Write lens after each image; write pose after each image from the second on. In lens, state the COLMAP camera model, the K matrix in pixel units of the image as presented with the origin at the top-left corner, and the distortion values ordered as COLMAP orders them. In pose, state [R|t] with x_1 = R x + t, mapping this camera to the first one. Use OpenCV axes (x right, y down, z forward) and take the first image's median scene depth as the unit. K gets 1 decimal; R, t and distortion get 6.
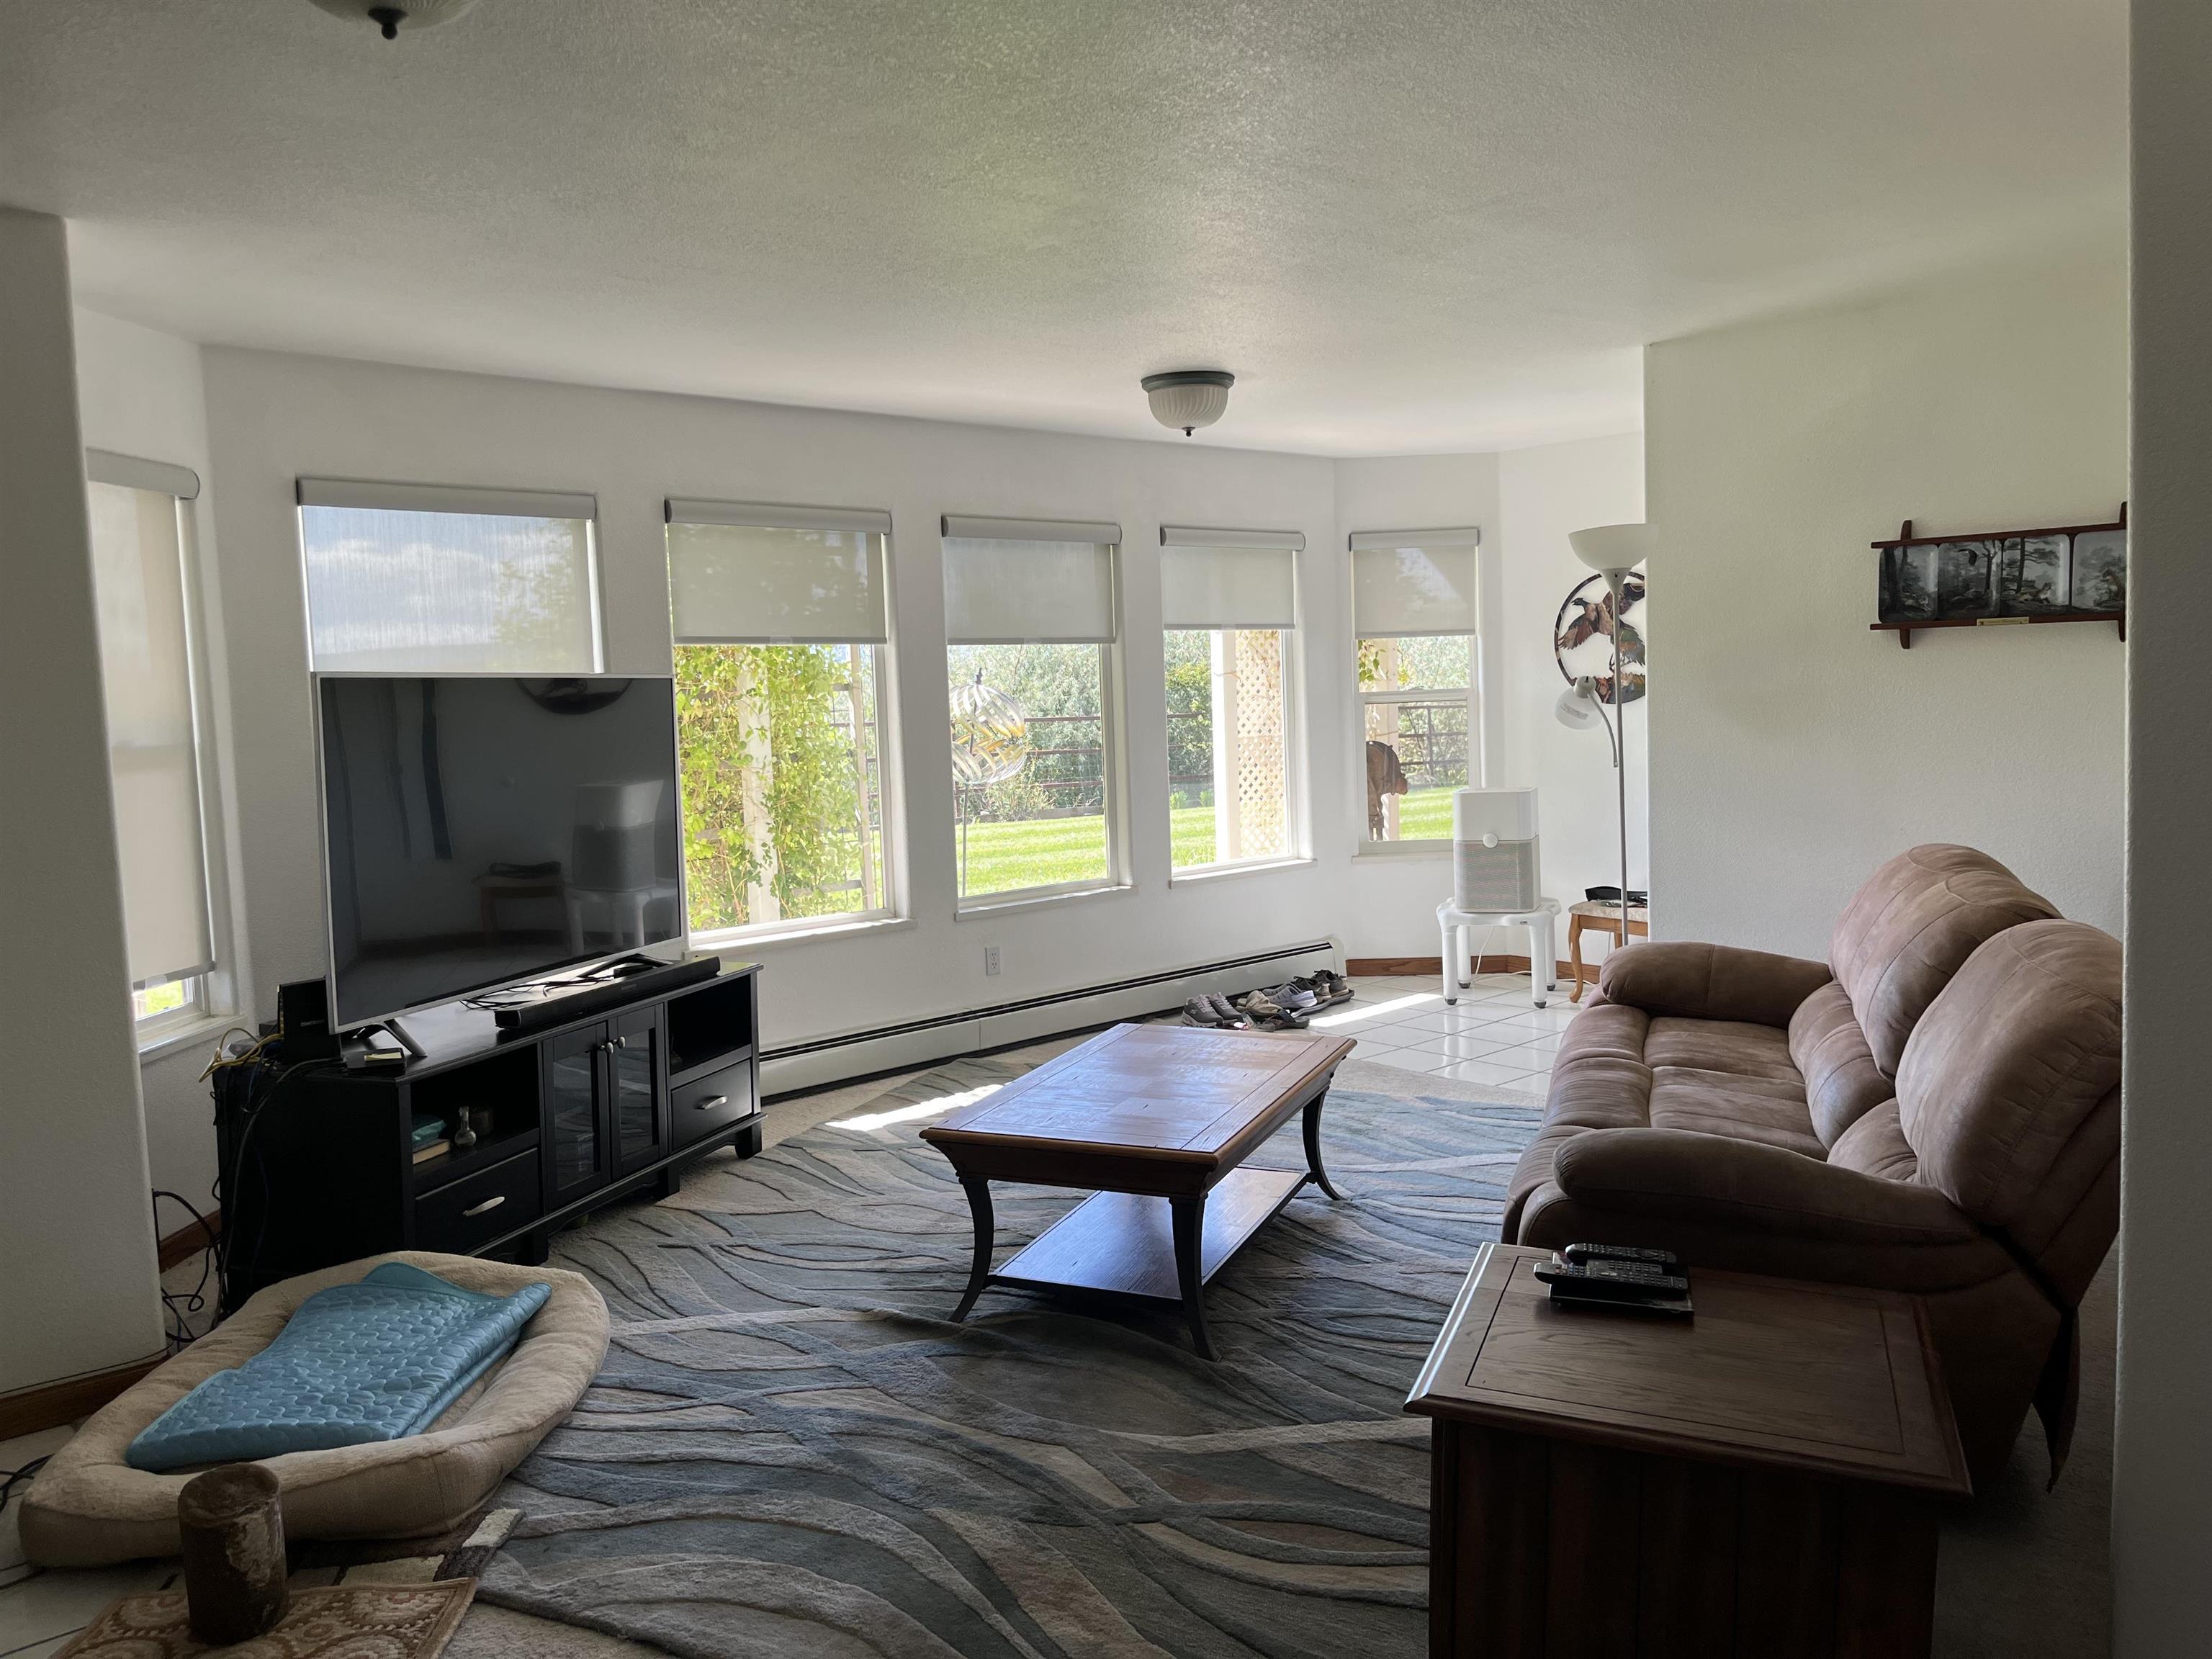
lens RADIAL K [[1680.8, 0, 1099.5], [0, 1680.8, 845.7], [0, 0, 1]] dist [0.060351, -0.081035]
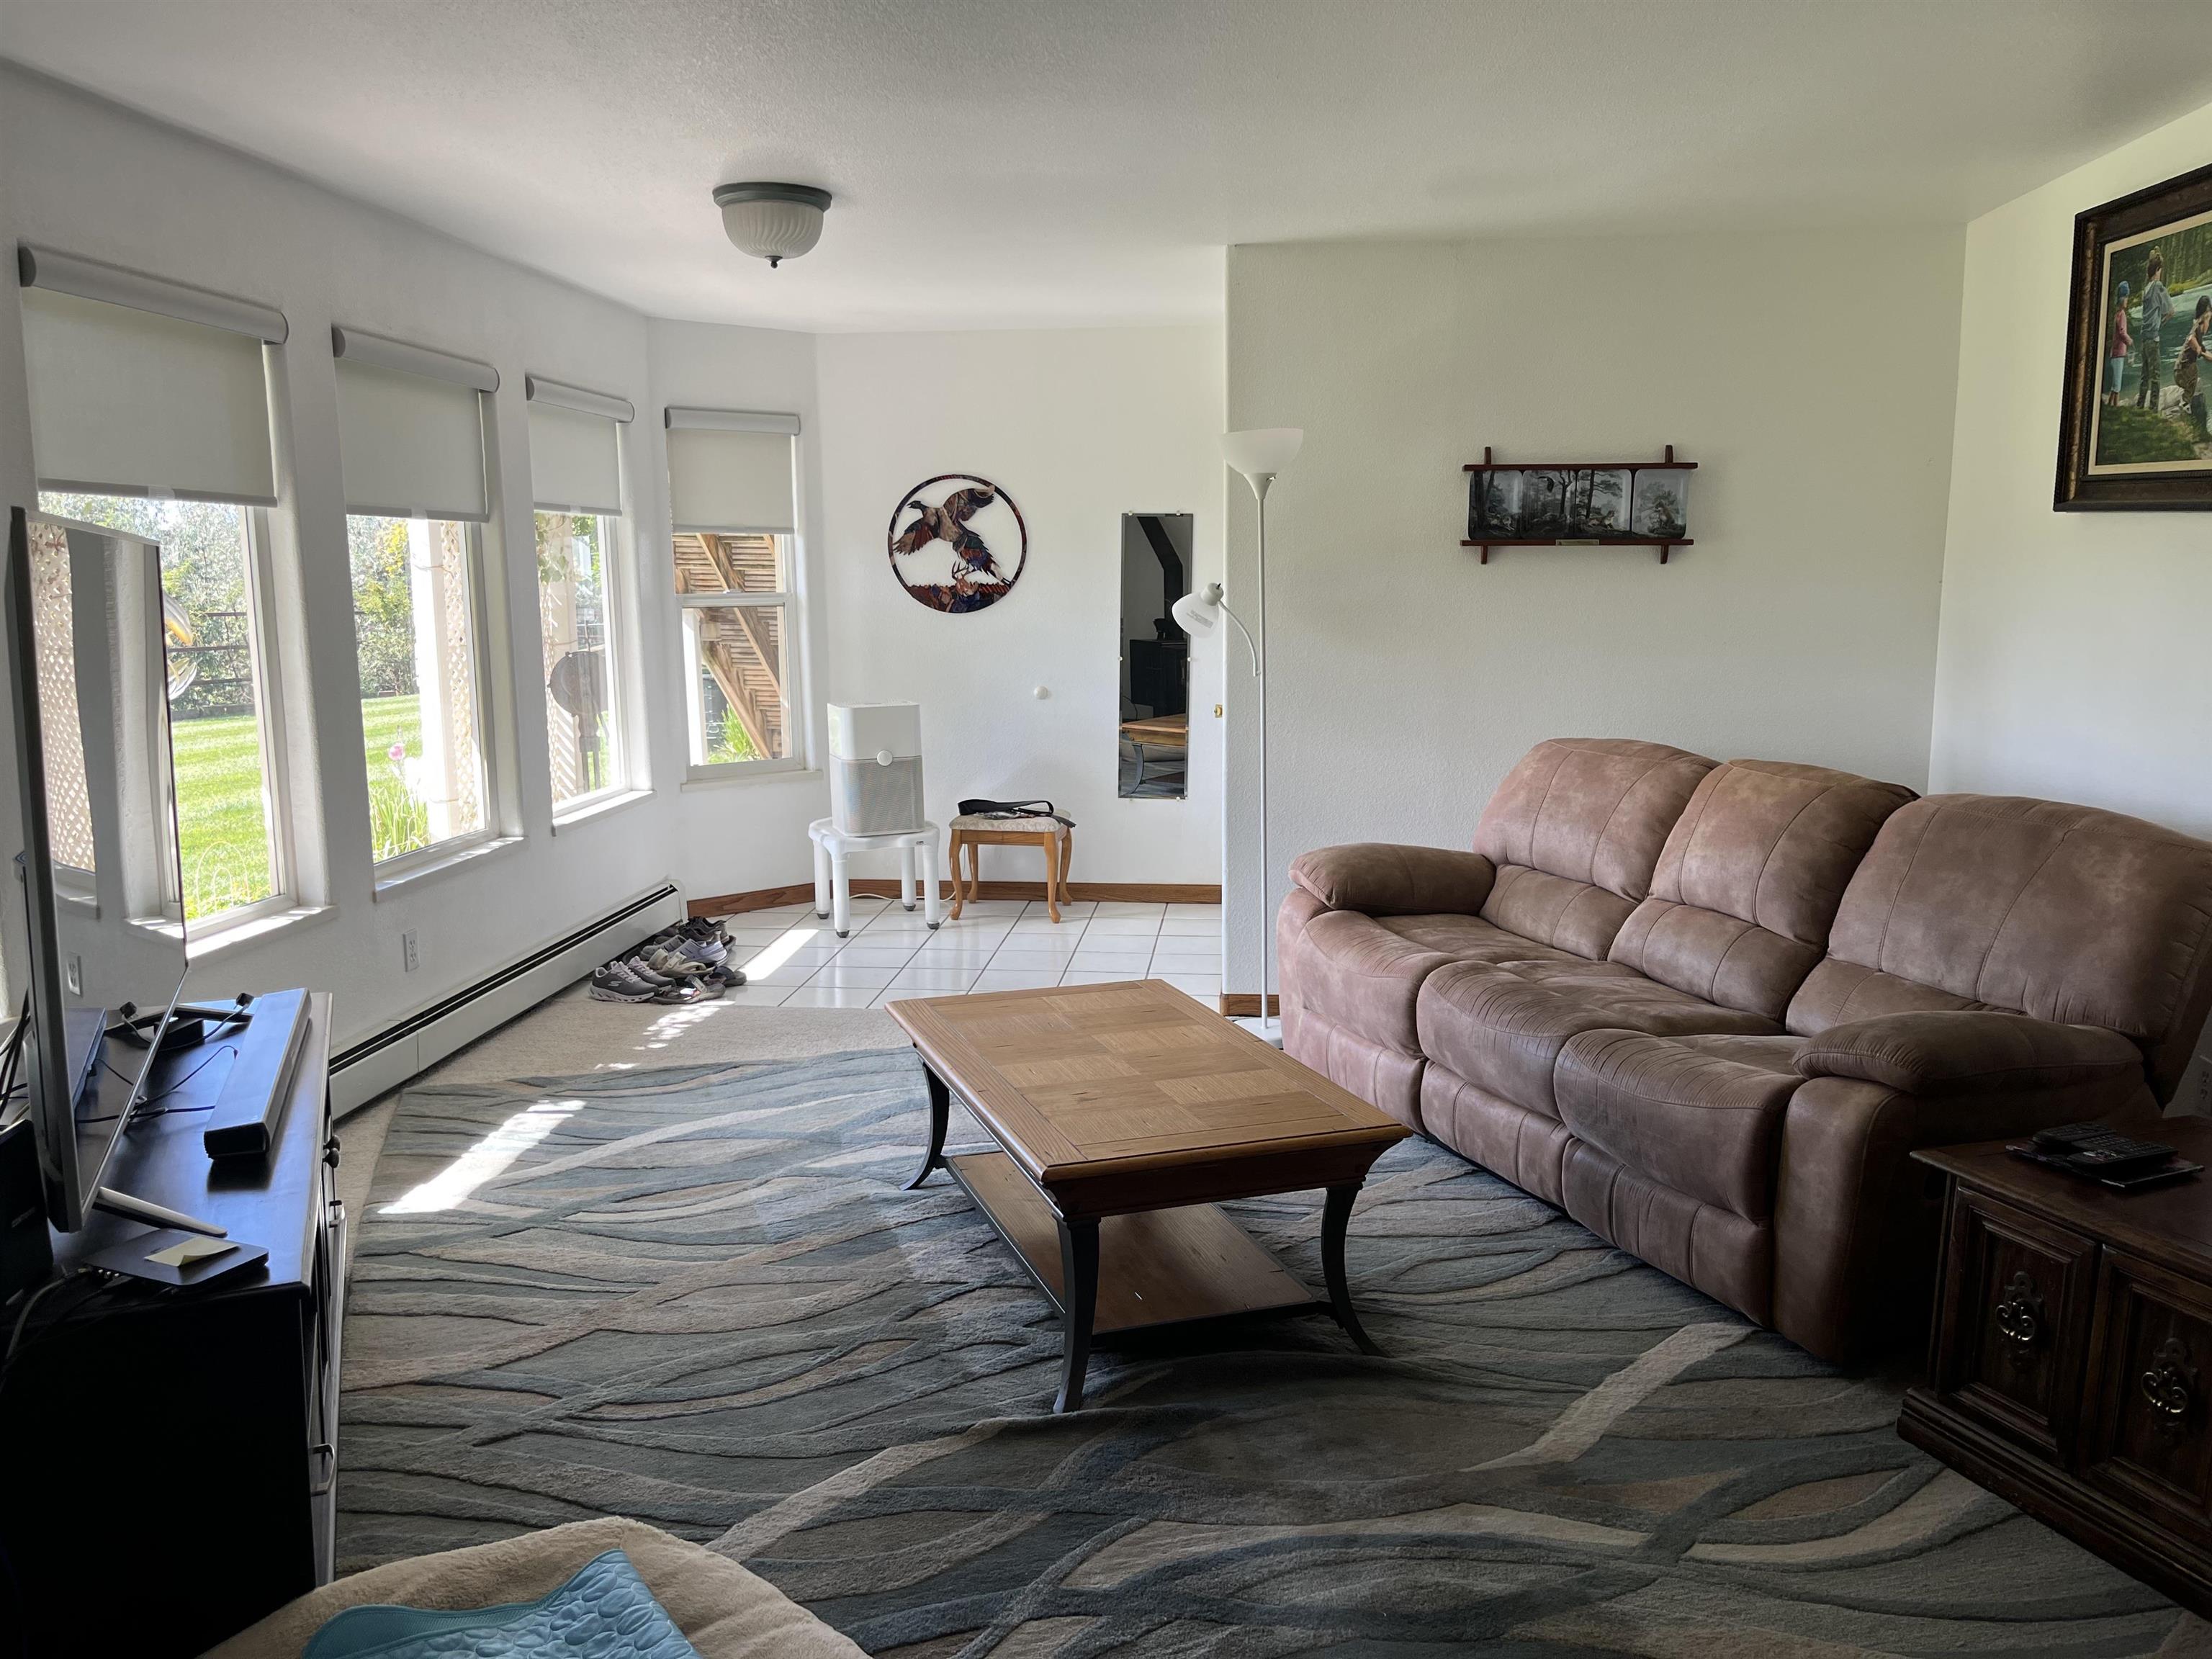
lens RADIAL K [[1680.8, 0, 1103.4], [0, 1680.8, 838.0], [0, 0, 1]] dist [0.060351, -0.081035]
pose [[0.740434, -0.076134, 0.667803, -0.389947], [0.045477, 0.996962, 0.063238, -0.015929], [-0.670589, -0.016454, 0.741647, 0.293649]]
